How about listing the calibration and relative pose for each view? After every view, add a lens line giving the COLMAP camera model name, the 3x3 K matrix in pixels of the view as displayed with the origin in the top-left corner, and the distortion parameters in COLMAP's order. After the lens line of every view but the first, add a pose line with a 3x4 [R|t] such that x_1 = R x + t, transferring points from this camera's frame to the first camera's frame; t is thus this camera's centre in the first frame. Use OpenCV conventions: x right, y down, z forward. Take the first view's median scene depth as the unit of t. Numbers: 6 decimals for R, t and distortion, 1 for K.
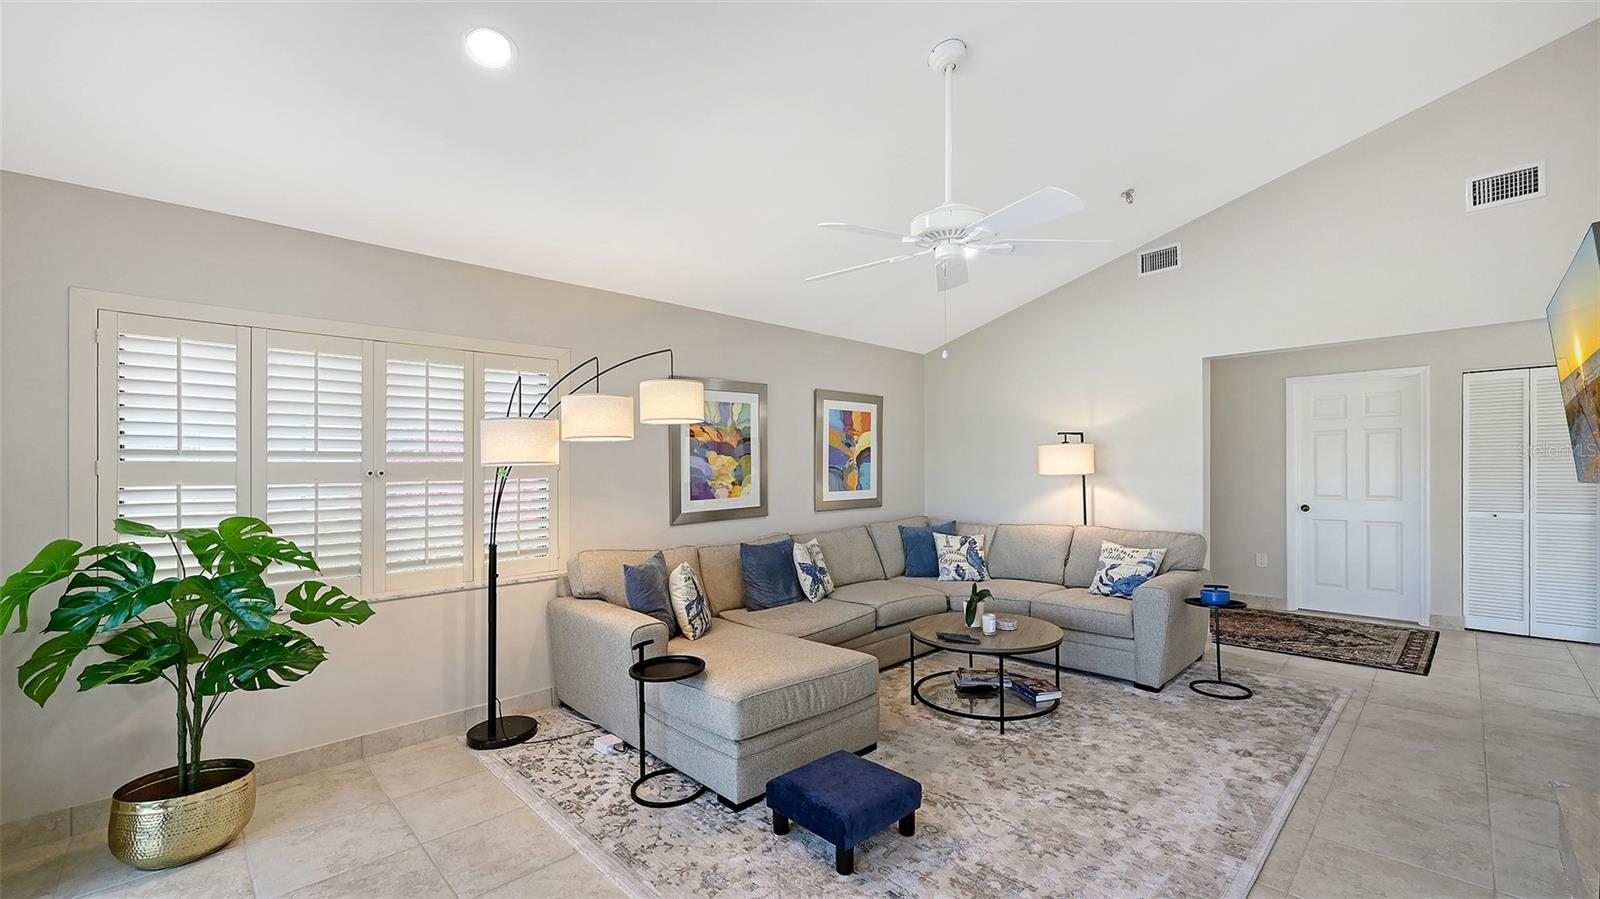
lens RADIAL K [[634.7, 0, 798.1], [0, 634.7, 504.2], [0, 0, 1]] dist [-0.000017, -0.000074]
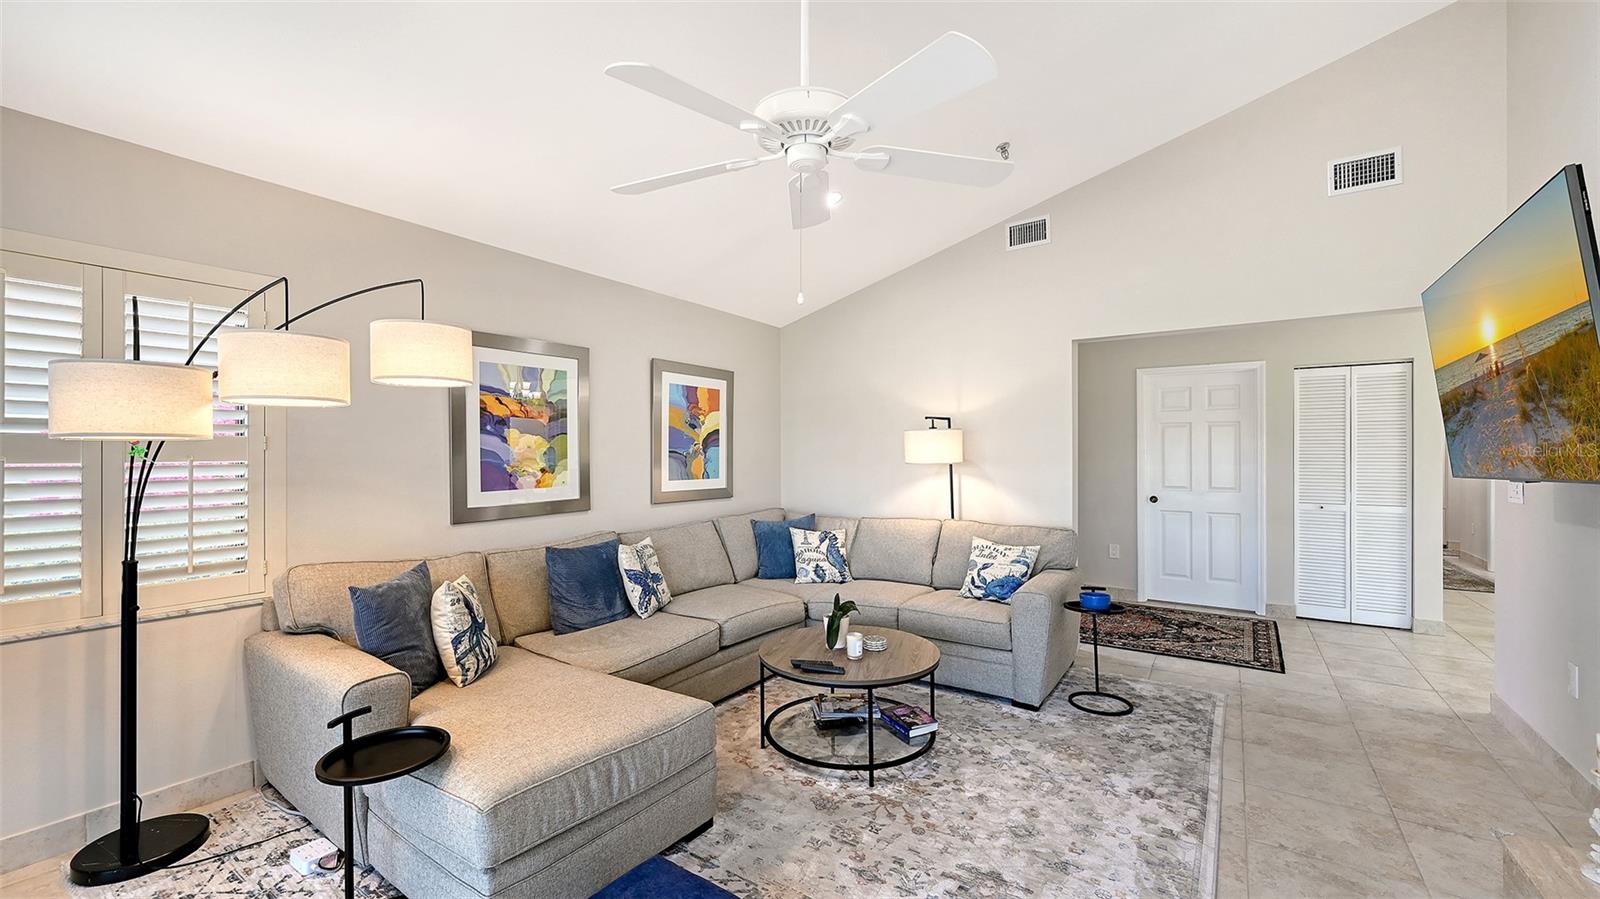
lens RADIAL K [[637.8, 0, 782.4], [0, 637.8, 470.4], [0, 0, 1]] dist [0.000532, 0.000114]
pose [[0.981310, 0.008160, 0.192261, 0.046385], [-0.002004, 0.999480, -0.032194, -0.008672], [-0.192424, 0.031207, 0.980816, 0.190969]]
